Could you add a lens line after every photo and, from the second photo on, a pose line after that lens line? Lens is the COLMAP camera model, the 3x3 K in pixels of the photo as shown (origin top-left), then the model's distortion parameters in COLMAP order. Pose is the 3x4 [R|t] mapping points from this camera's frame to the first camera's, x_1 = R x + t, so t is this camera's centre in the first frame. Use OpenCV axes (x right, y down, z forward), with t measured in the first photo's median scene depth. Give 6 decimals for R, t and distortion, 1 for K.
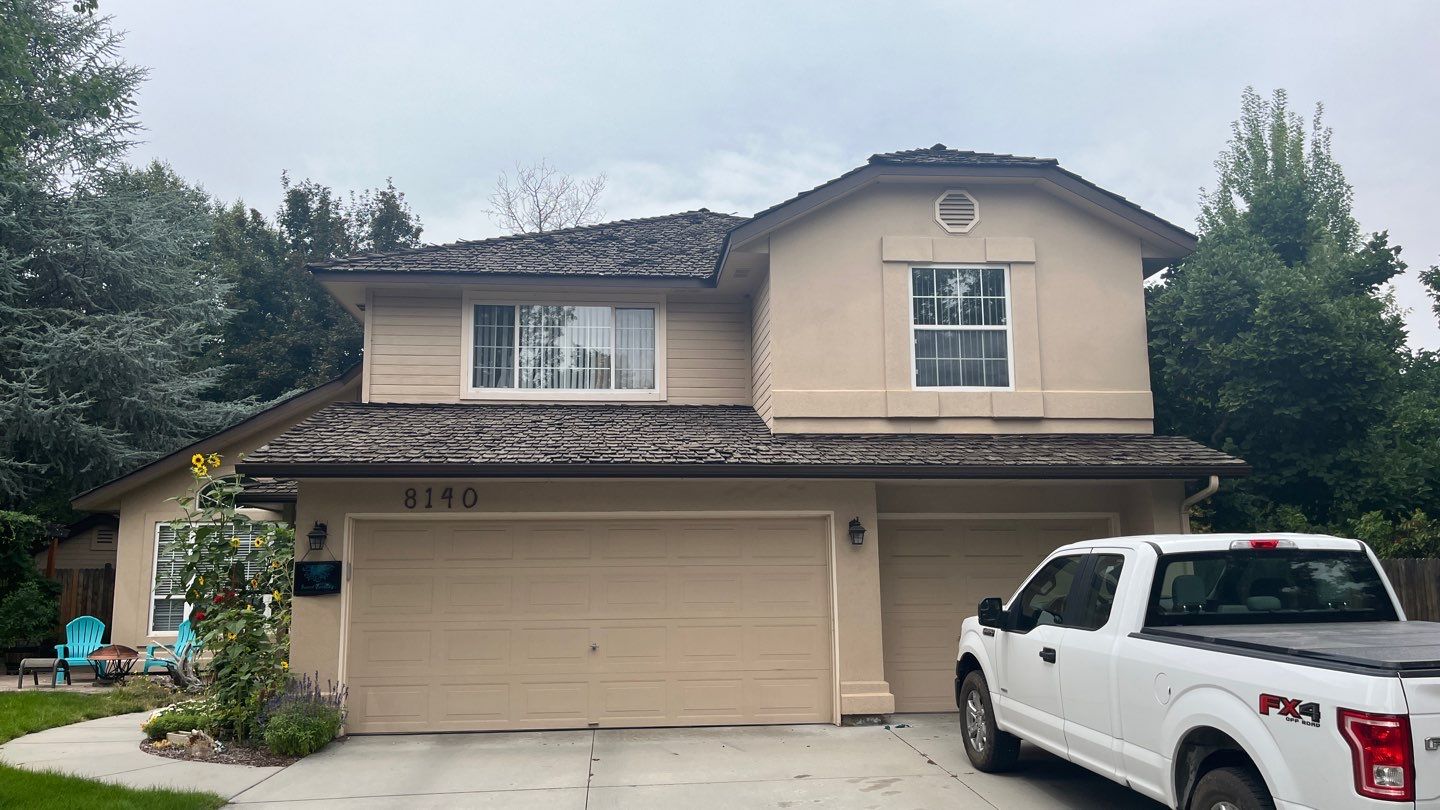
lens RADIAL K [[1093.9, 0, 720.0], [0, 1093.9, 405.0], [0, 0, 1]] dist [0.054344, -0.089068]
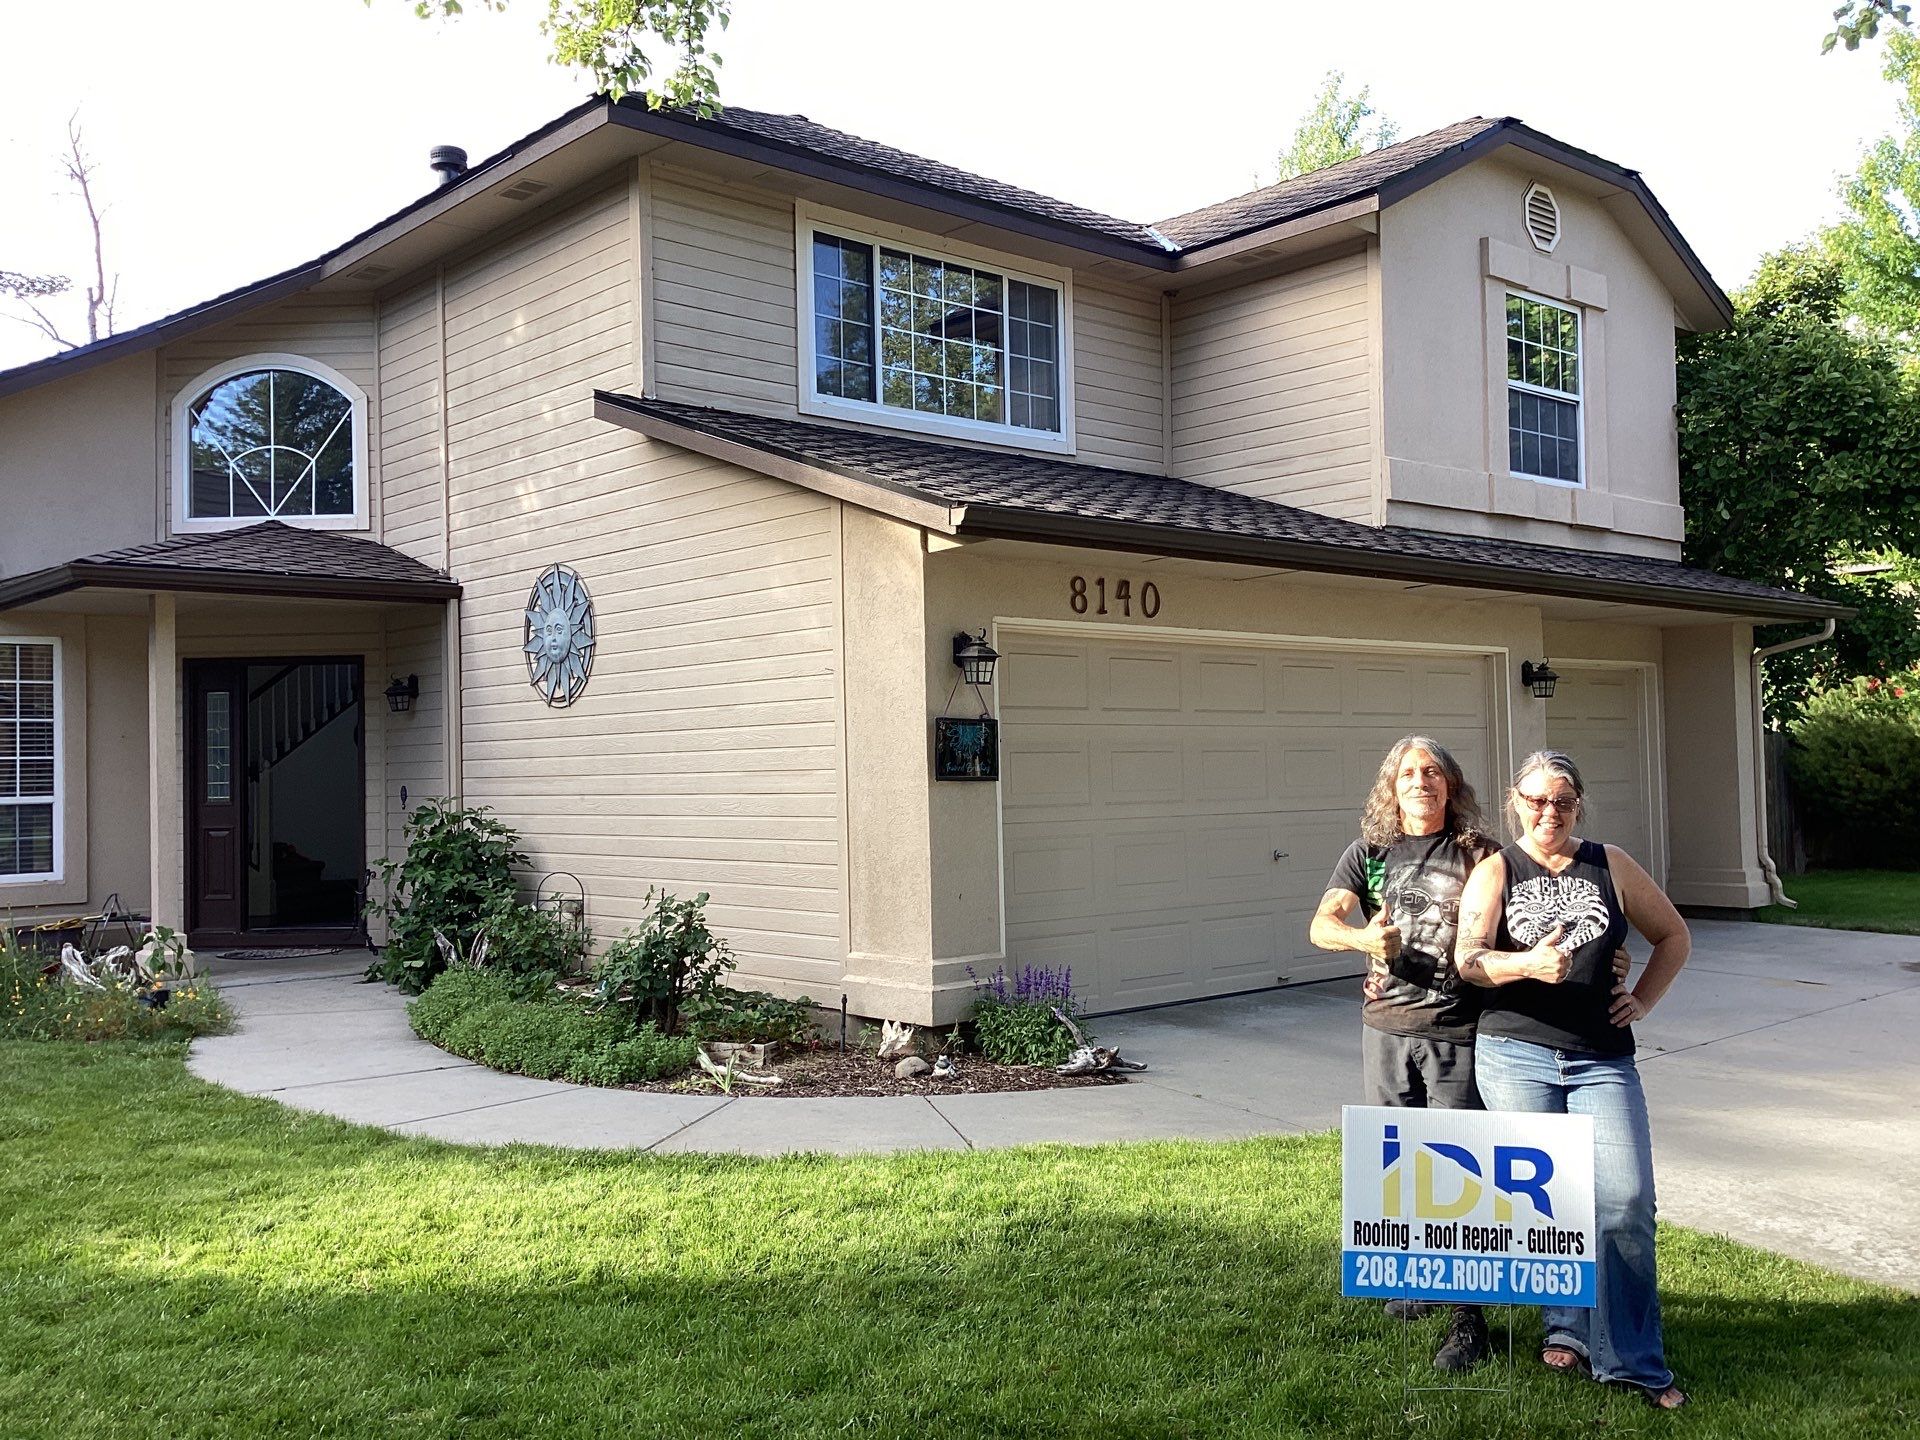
lens RADIAL K [[1763.6, 0, 960.0], [0, 1763.6, 720.0], [0, 0, 1]] dist [0.011905, 0.002606]
pose [[0.800374, 0.010709, 0.599406, -0.749607], [-0.079437, 0.992919, 0.088331, 0.065767], [-0.594215, -0.118313, 0.795557, 0.300972]]
